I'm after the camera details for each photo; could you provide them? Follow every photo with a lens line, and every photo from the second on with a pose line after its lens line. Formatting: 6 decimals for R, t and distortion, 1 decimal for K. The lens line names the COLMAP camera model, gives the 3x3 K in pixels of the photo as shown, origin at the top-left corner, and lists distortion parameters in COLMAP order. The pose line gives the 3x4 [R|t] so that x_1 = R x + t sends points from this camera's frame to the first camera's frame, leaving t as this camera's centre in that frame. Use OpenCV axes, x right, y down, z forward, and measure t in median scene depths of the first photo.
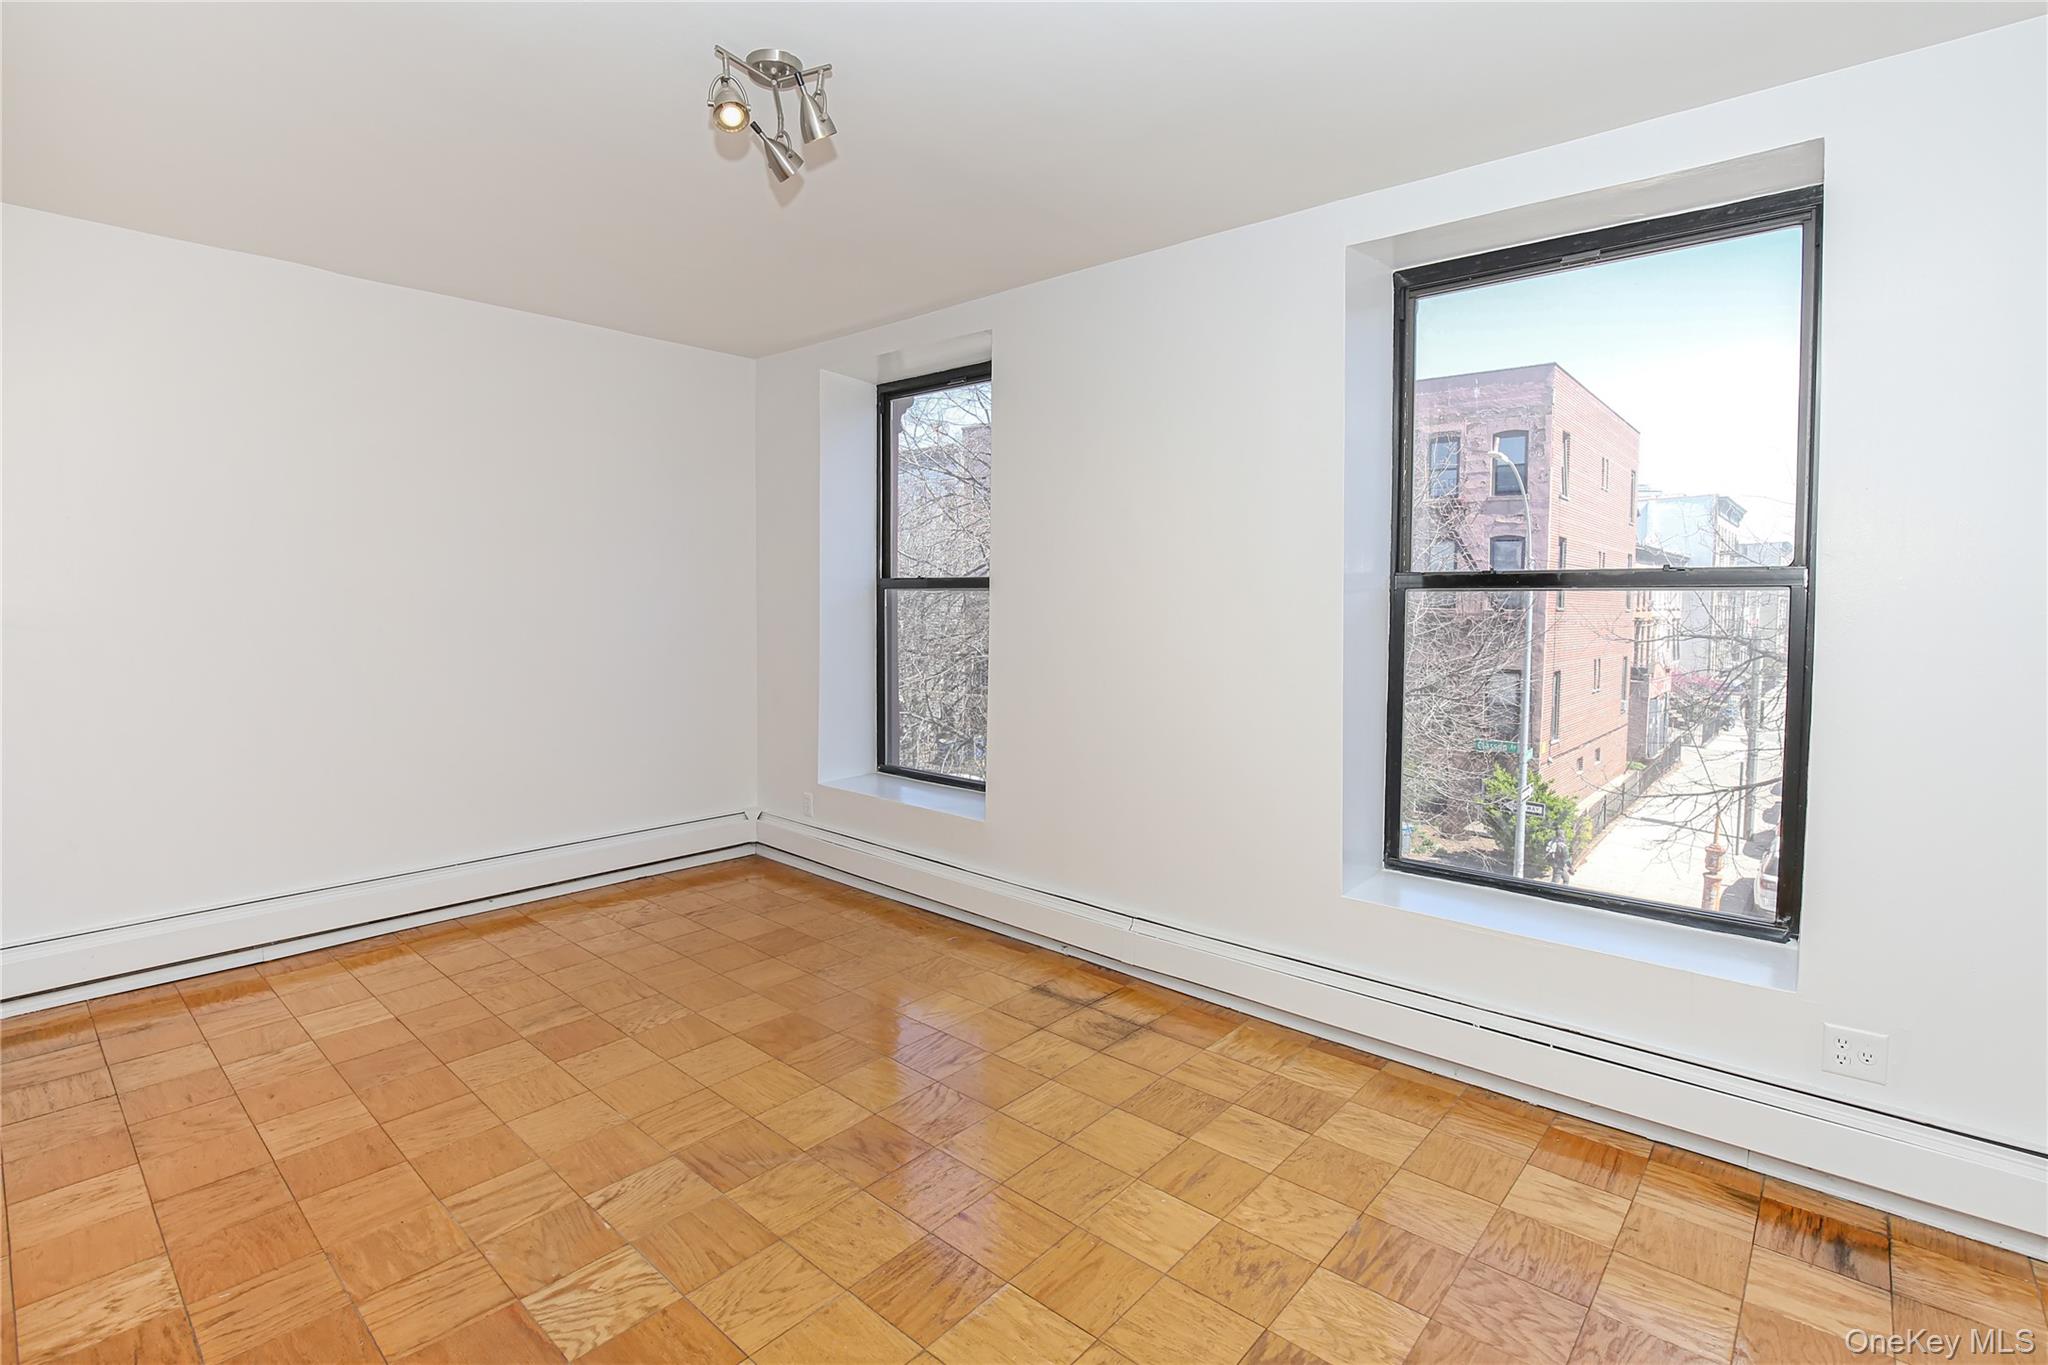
lens RADIAL K [[971.4, 0, 1025.7], [0, 971.4, 639.0], [0, 0, 1]] dist [-0.029062, 0.000926]
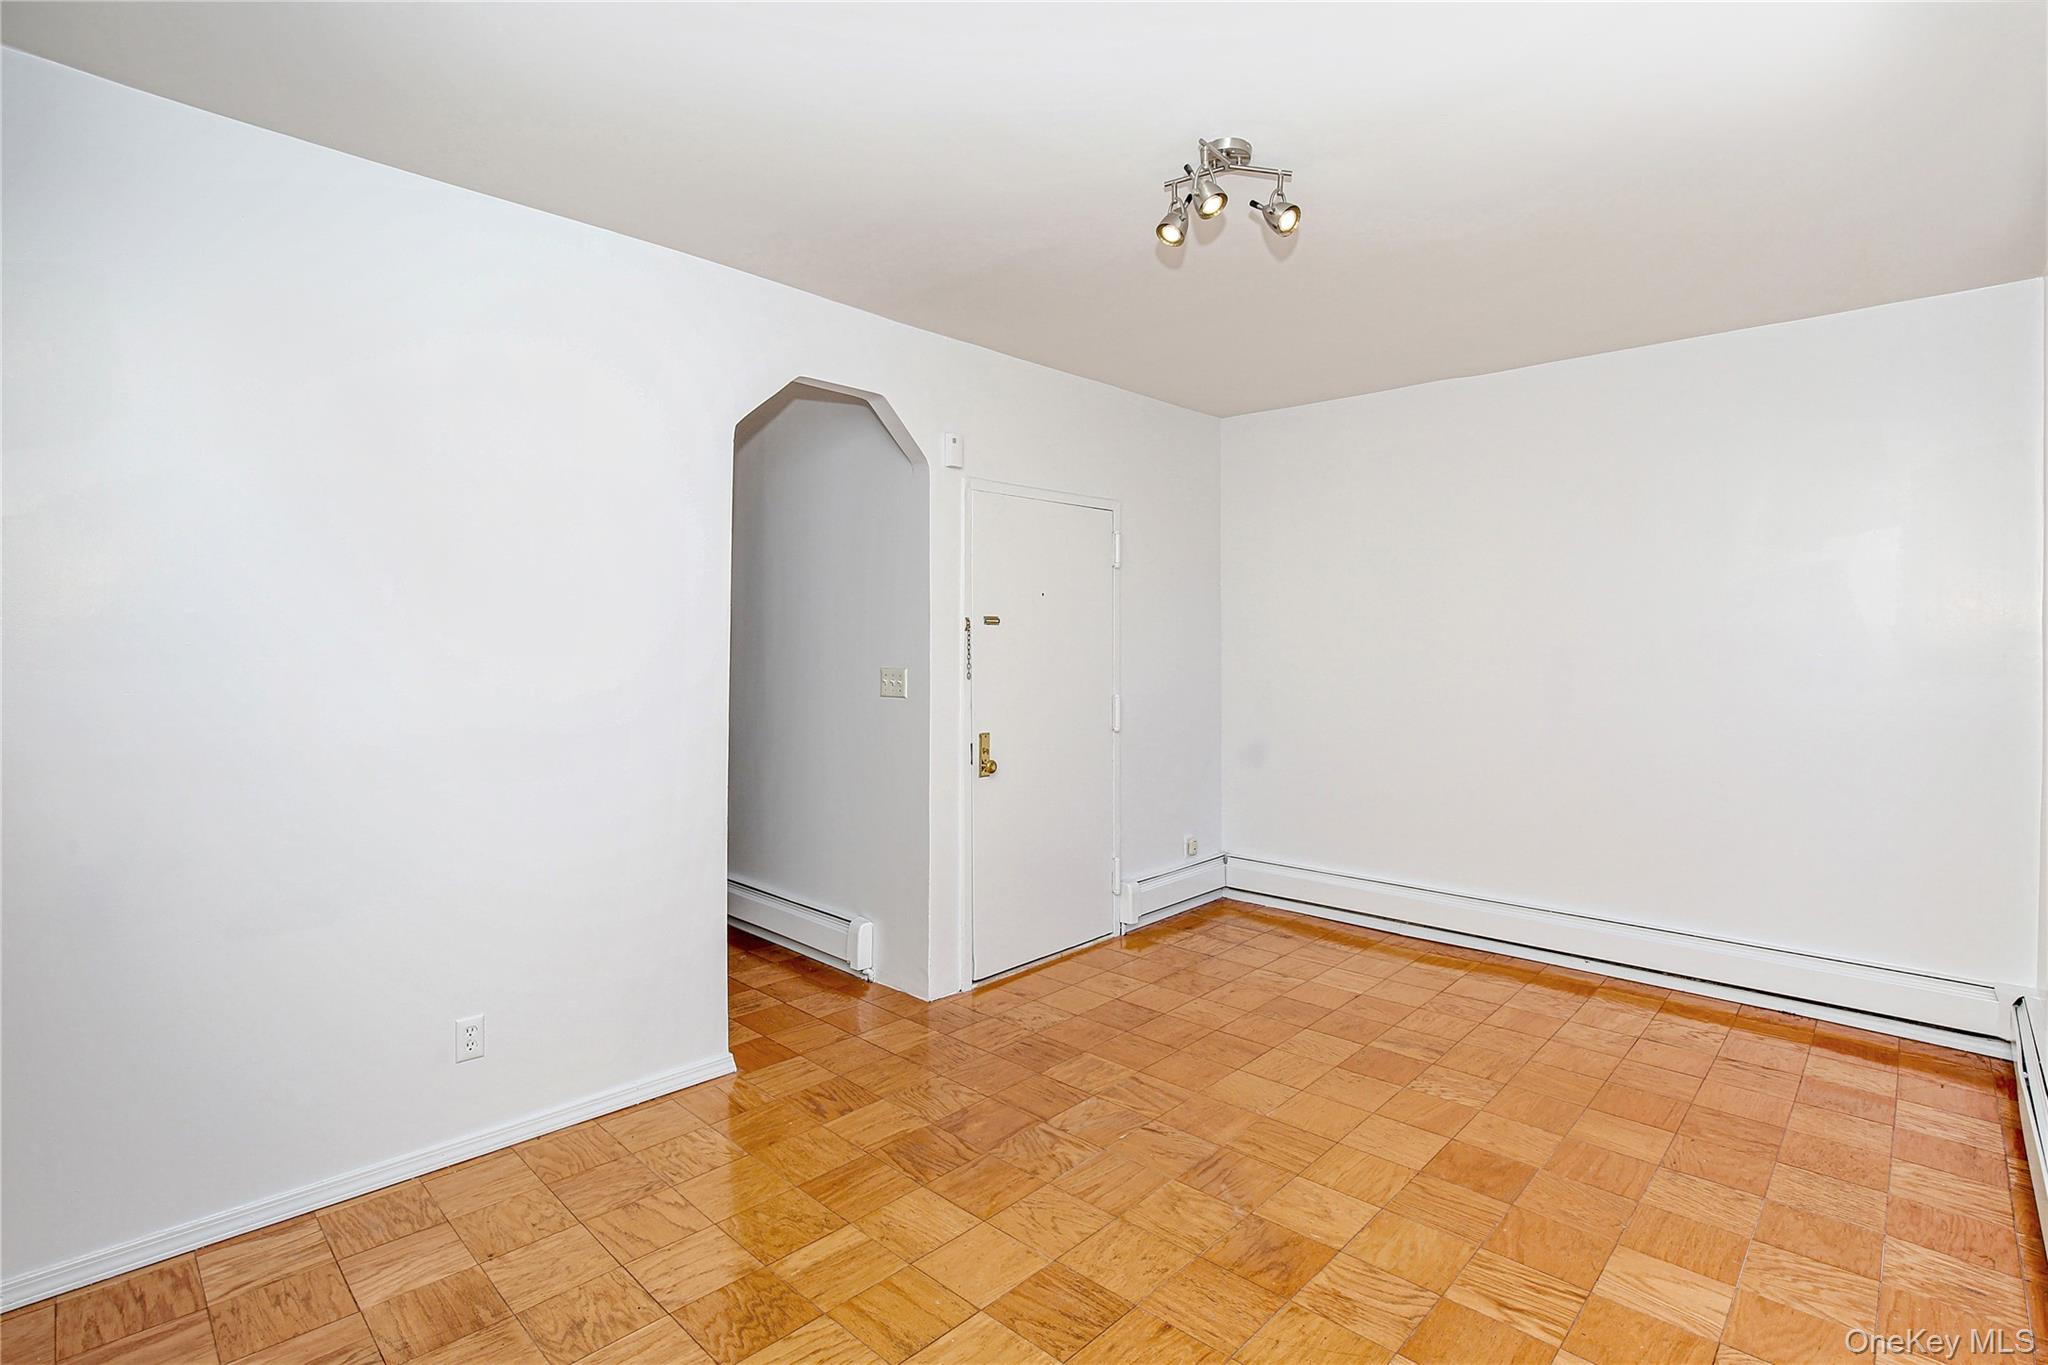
lens RADIAL K [[971.4, 0, 1025.7], [0, 971.4, 639.0], [0, 0, 1]] dist [-0.029062, 0.000926]
pose [[-0.044911, -0.011738, -0.998922, 0.775358], [-0.050219, 0.998693, -0.009477, -0.028704], [0.997728, 0.049740, -0.045442, 0.803150]]
